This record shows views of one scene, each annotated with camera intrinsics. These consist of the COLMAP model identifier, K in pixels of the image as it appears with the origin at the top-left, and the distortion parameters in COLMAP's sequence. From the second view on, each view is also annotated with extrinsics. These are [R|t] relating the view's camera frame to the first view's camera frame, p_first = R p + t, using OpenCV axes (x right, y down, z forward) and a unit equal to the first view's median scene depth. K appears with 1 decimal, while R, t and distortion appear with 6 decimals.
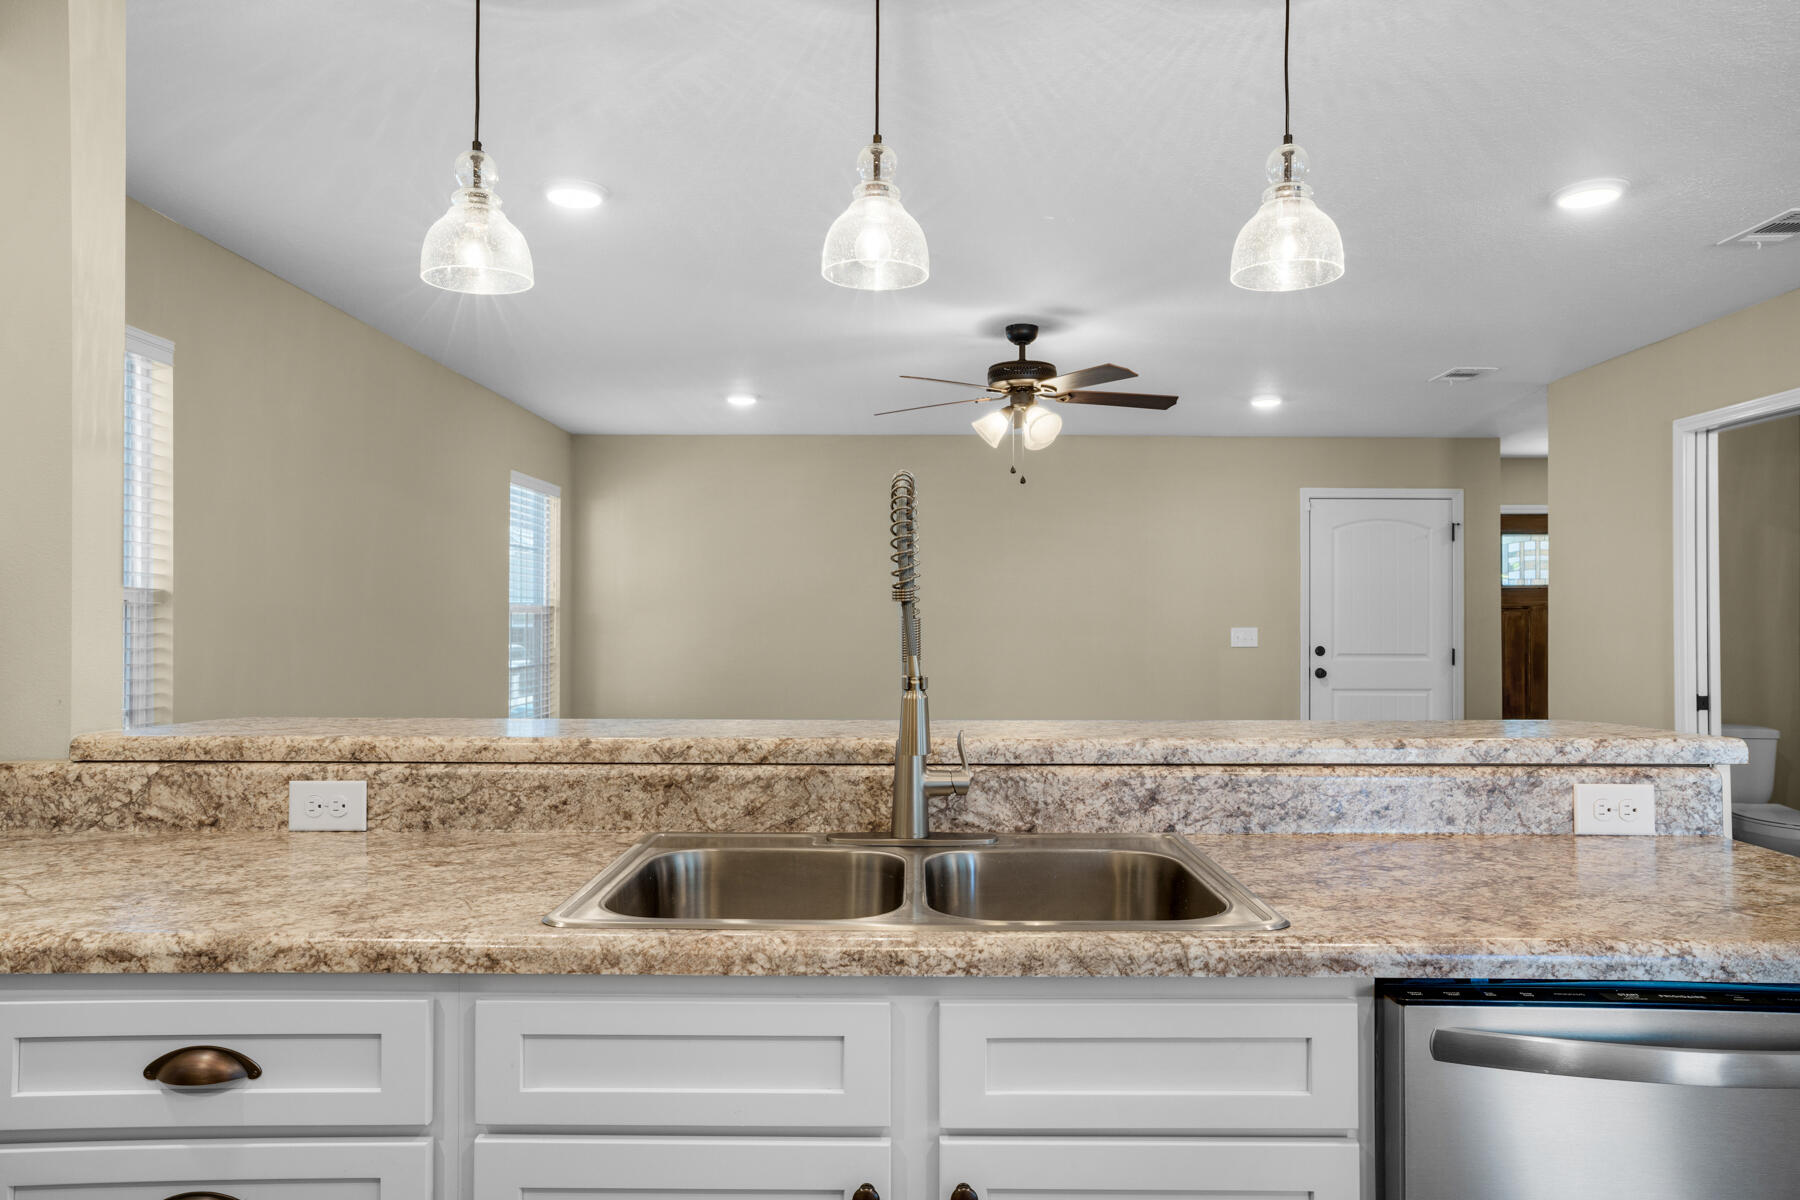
lens RADIAL K [[1167.3, 0, 914.4], [0, 1167.3, 605.6], [0, 0, 1]] dist [-0.002350, 0.001575]
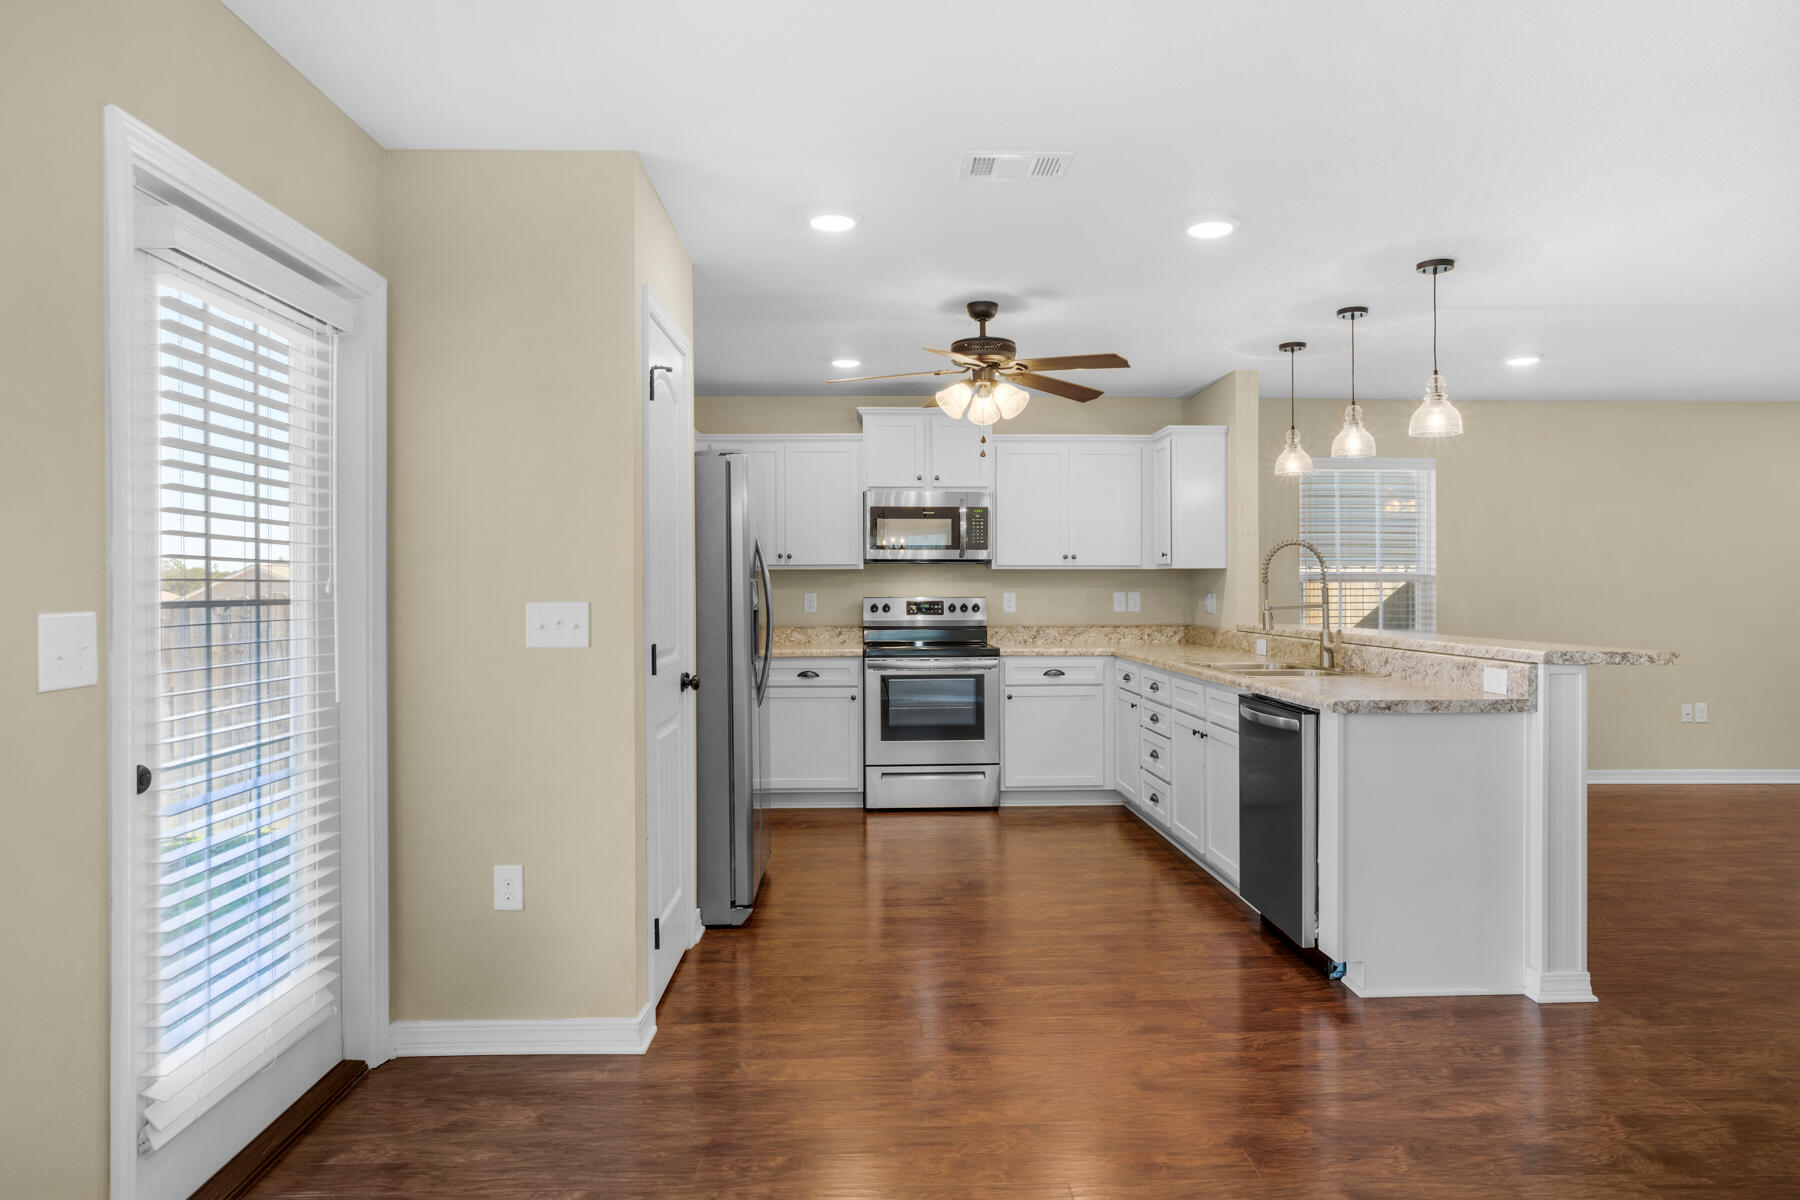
lens RADIAL K [[1055.7, 0, 896.1], [0, 1055.7, 592.5], [0, 0, 1]] dist [-0.000544, 0.000757]
pose [[0.046587, 0.000812, -0.998914, 2.367990], [0.013915, 0.999902, 0.001461, 0.003043], [0.998817, -0.013968, 0.046572, -0.128422]]
